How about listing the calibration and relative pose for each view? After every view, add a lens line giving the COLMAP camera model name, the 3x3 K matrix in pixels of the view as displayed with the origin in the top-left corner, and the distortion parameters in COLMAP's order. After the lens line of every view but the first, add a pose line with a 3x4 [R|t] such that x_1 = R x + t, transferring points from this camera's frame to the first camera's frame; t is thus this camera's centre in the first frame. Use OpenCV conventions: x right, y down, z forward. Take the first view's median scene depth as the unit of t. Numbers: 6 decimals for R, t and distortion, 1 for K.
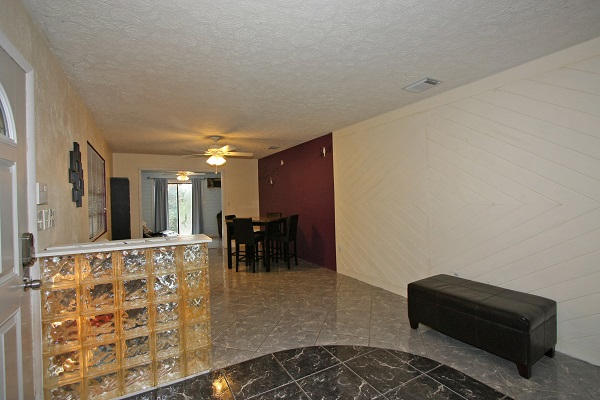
lens RADIAL K [[281.9, 0, 300.1], [0, 281.9, 199.2], [0, 0, 1]] dist [-0.013536, 0.000590]
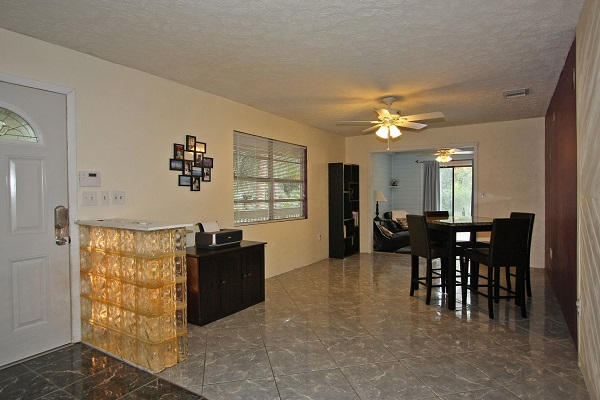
lens RADIAL K [[350.3, 0, 300.2], [0, 350.3, 200.2], [0, 0, 1]] dist [-0.007462, -0.001166]
pose [[0.471463, 0.038205, -0.881058, 0.419646], [-0.009376, 0.999222, 0.038311, 0.003865], [0.881836, -0.009802, 0.471454, 0.428861]]
